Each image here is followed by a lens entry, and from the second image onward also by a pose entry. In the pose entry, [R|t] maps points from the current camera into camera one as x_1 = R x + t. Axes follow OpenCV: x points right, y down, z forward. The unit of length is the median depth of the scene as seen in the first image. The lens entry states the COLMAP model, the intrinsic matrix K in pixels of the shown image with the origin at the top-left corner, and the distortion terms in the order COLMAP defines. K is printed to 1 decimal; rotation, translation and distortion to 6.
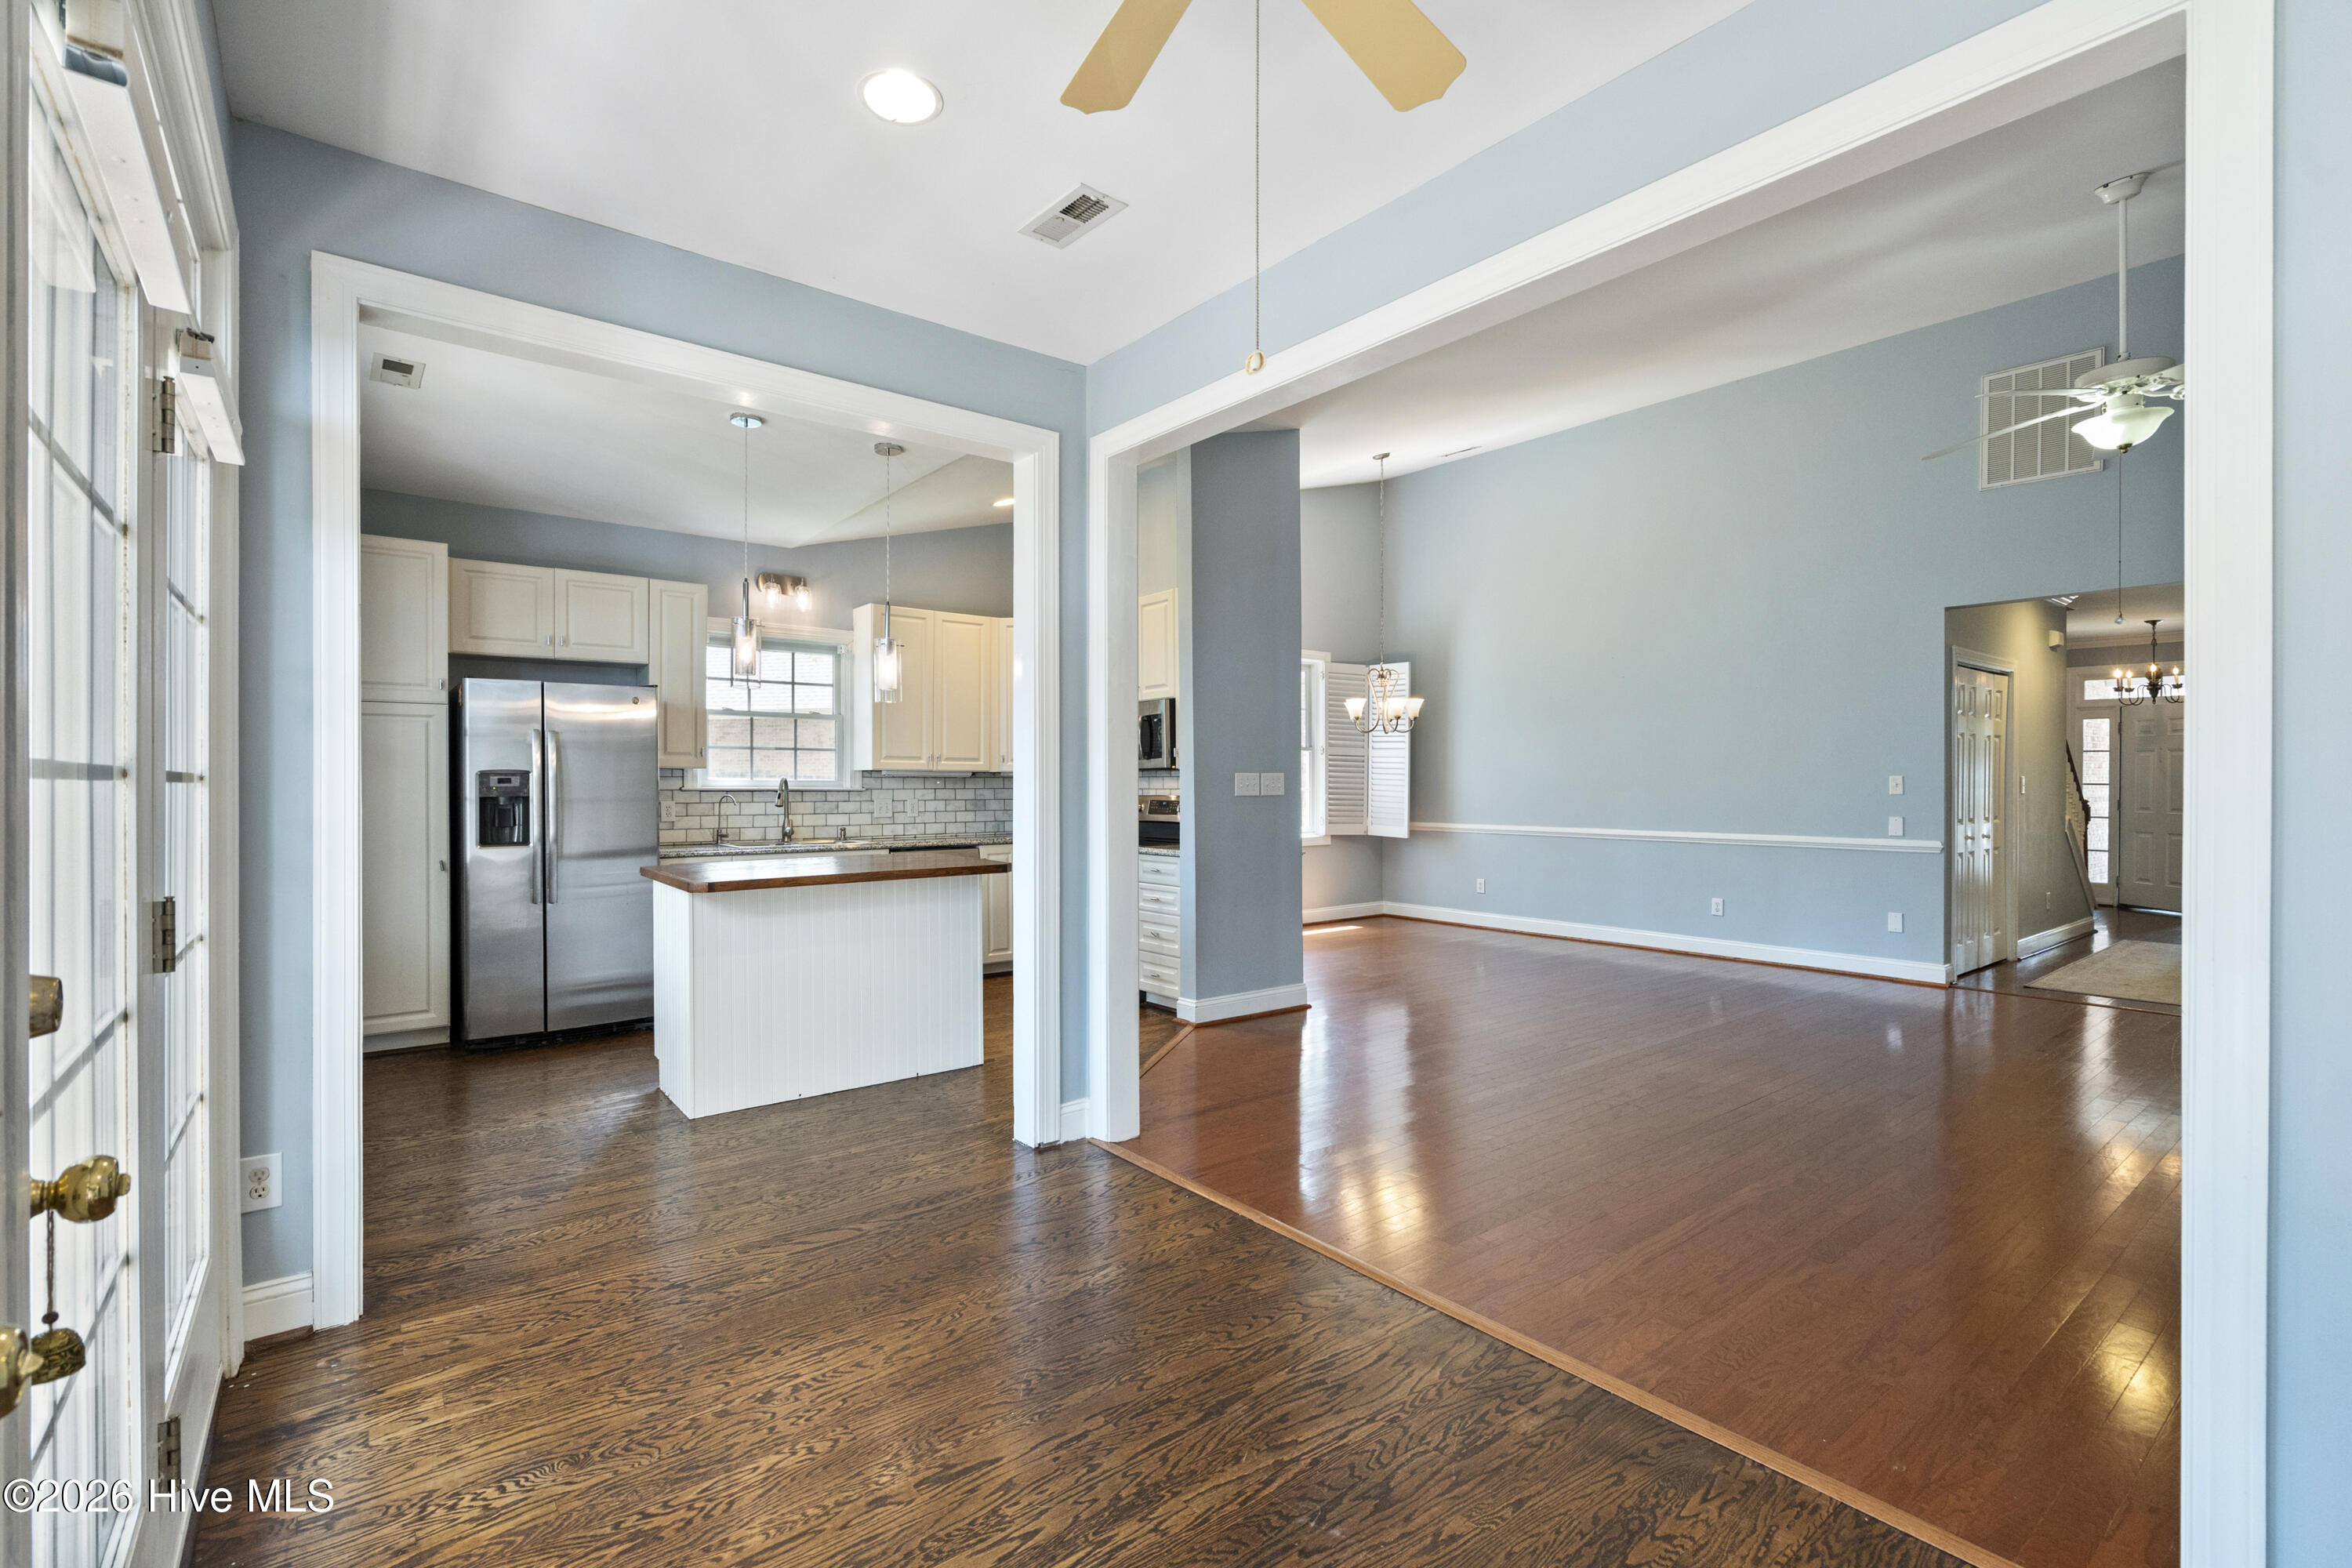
lens RADIAL K [[1062.7, 0, 1167.0], [0, 1062.7, 786.3], [0, 0, 1]] dist [-0.005408, 0.000829]
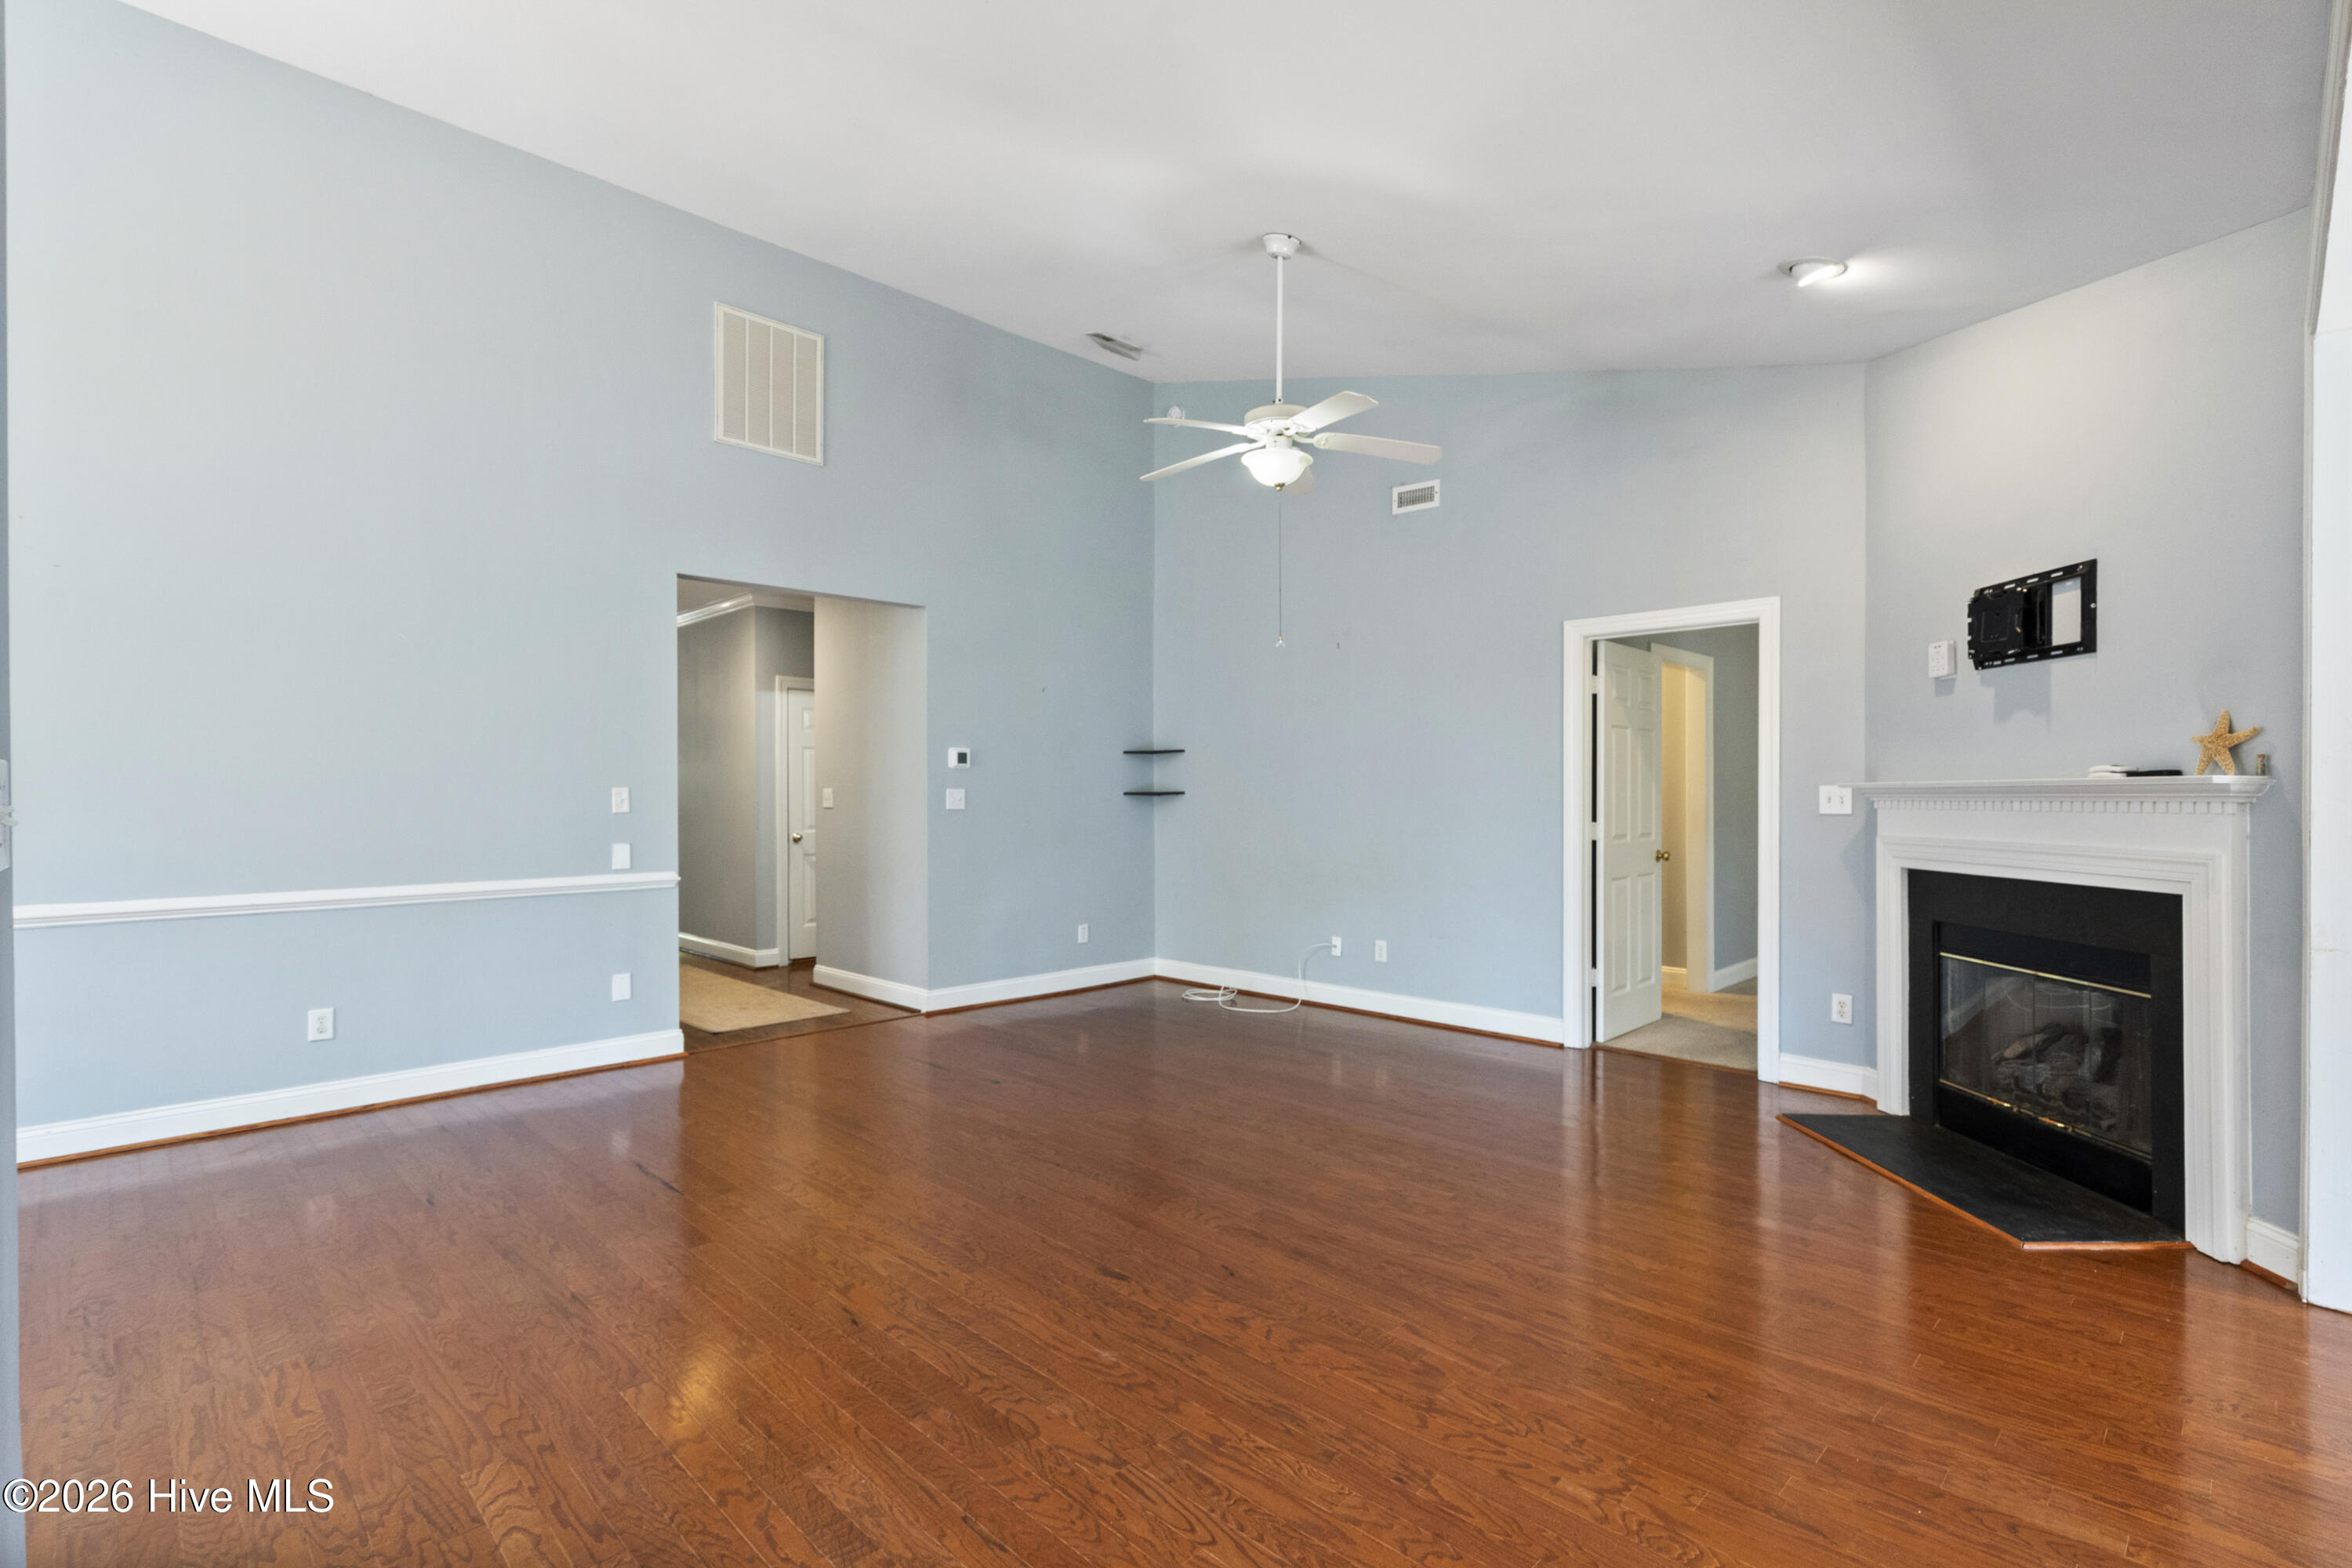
lens RADIAL K [[1062.7, 0, 1188.3], [0, 1062.7, 796.8], [0, 0, 1]] dist [-0.005408, 0.000829]
pose [[-0.135178, -0.003229, 0.990816, -0.107256], [0.004227, 0.999984, 0.003836, -0.004824], [-0.990812, 0.004706, -0.135163, 0.804630]]
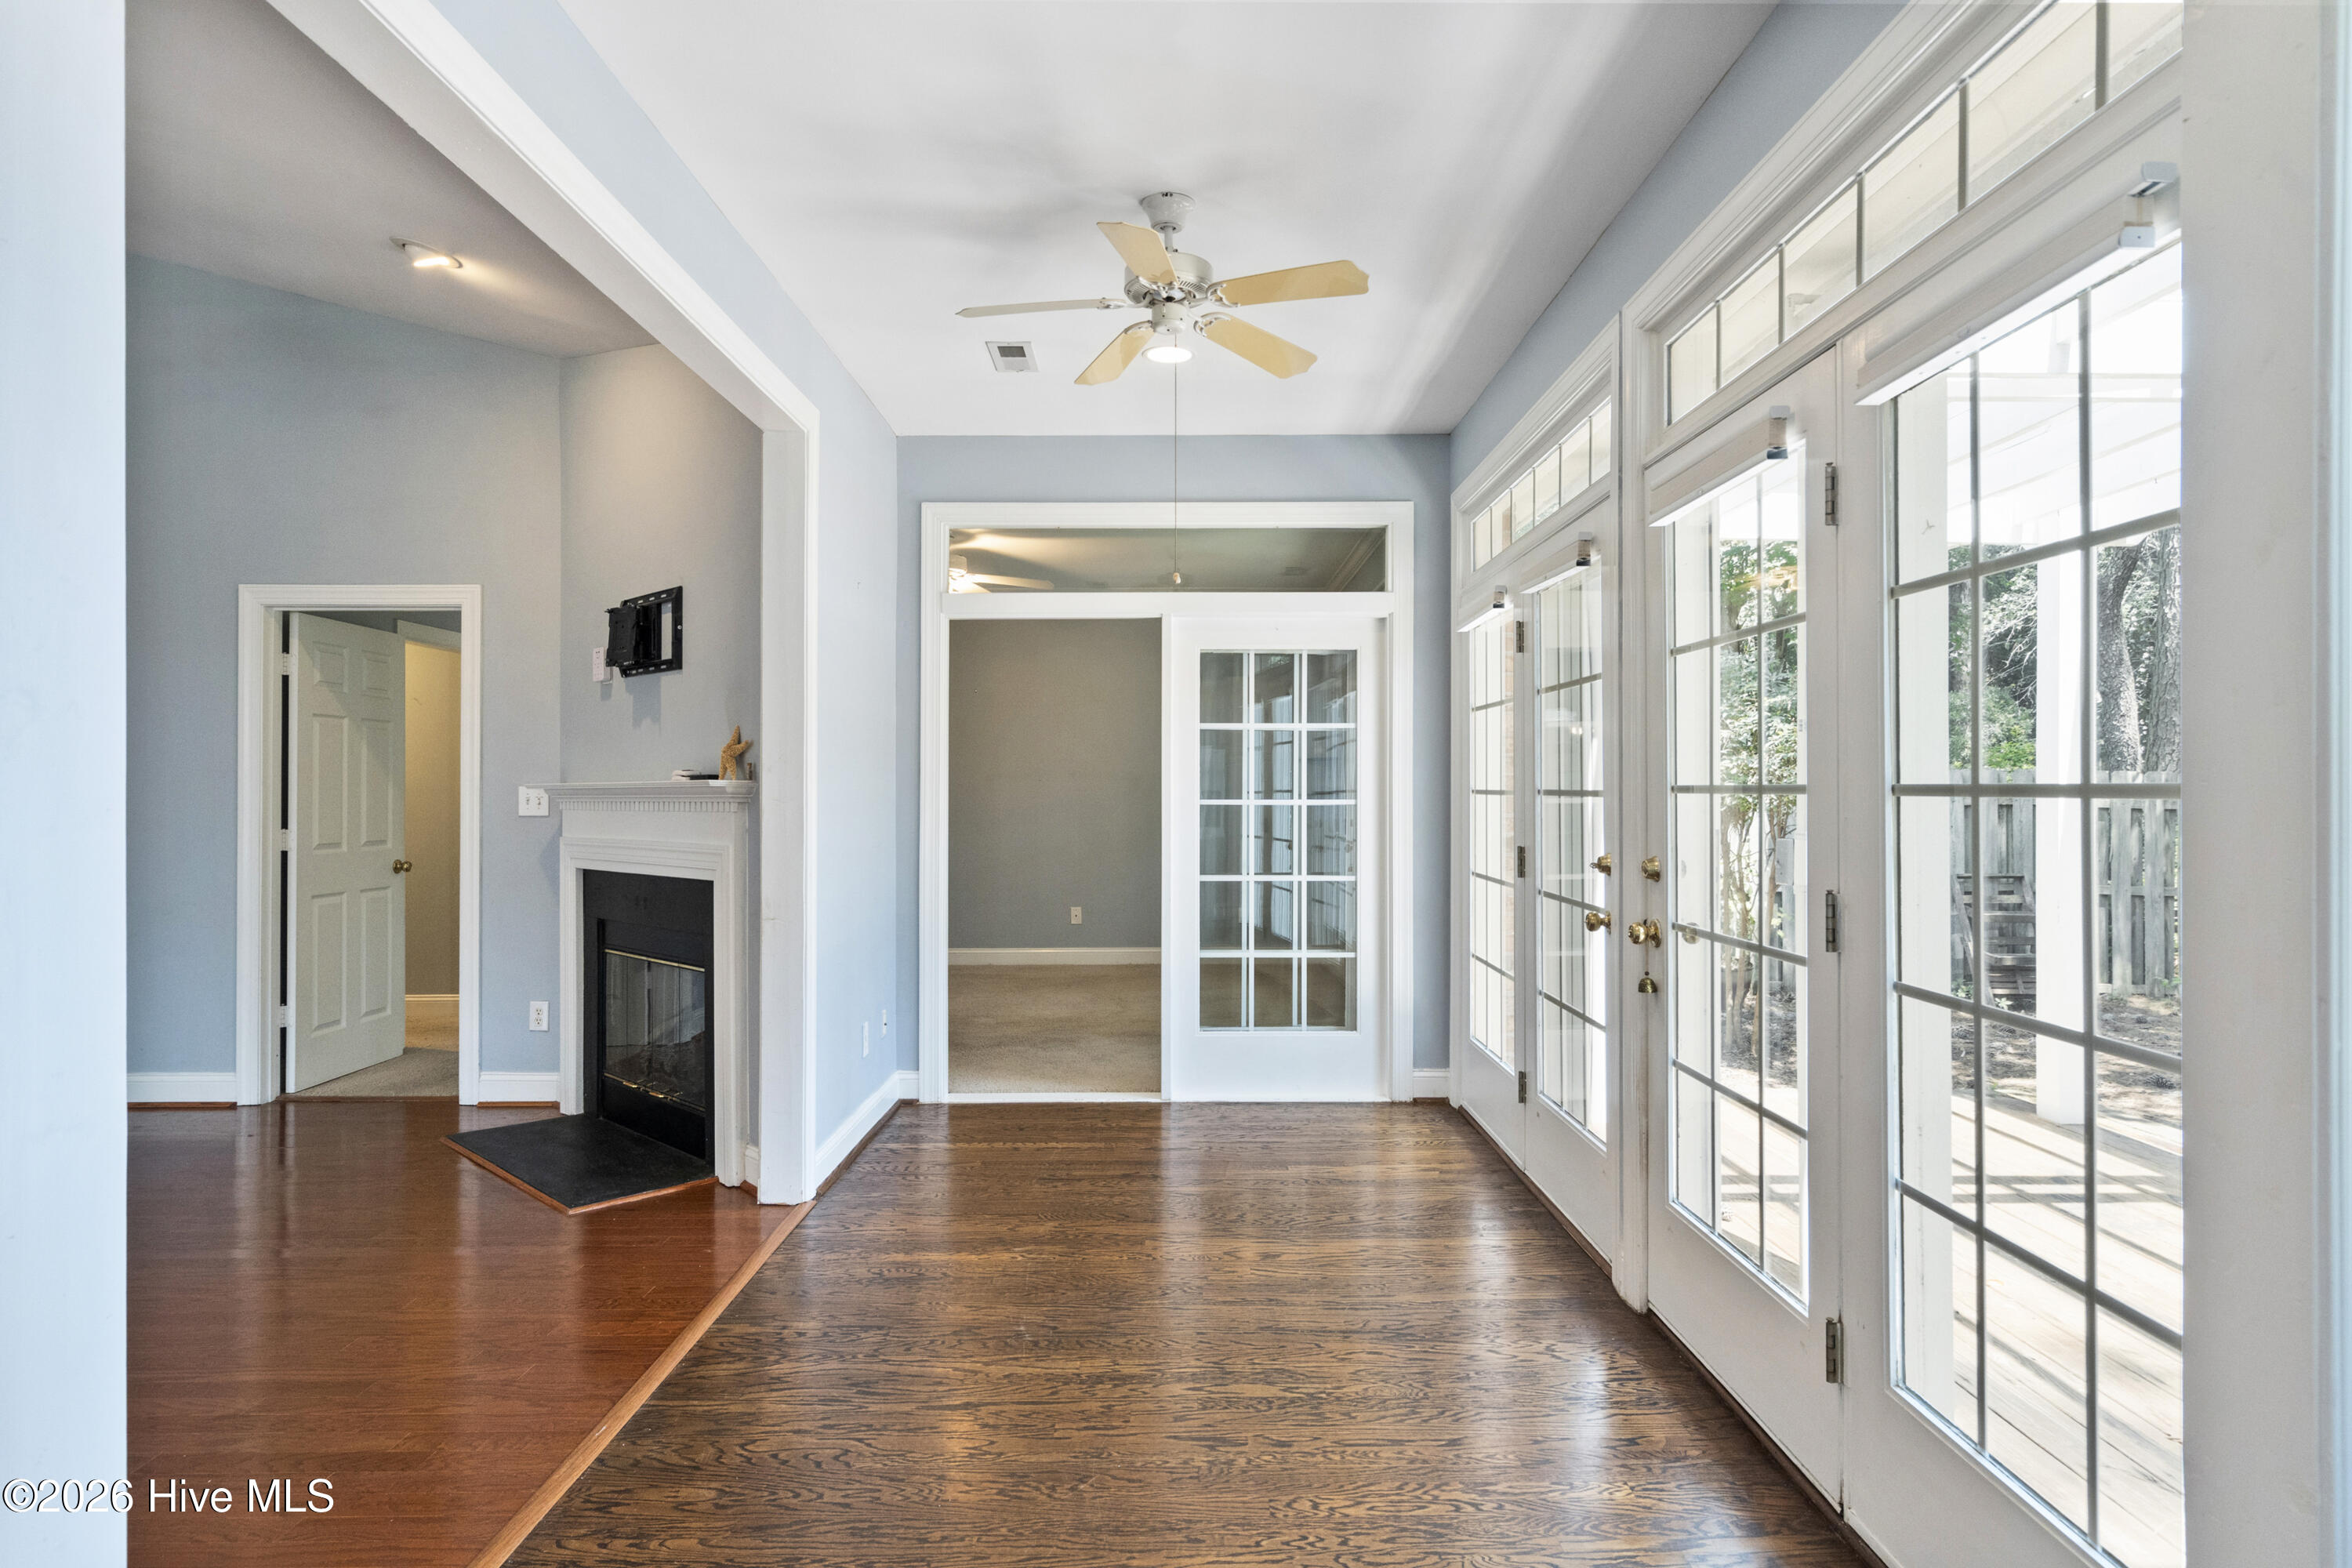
lens RADIAL K [[1306.3, 0, 1173.9], [0, 1306.3, 783.4], [0, 0, 1]] dist [0.012113, -0.000891]
pose [[-0.788692, 0.003913, 0.614777, -0.328924], [0.003449, 0.999992, -0.001939, -0.006744], [-0.614779, 0.000591, -0.788699, 0.686035]]
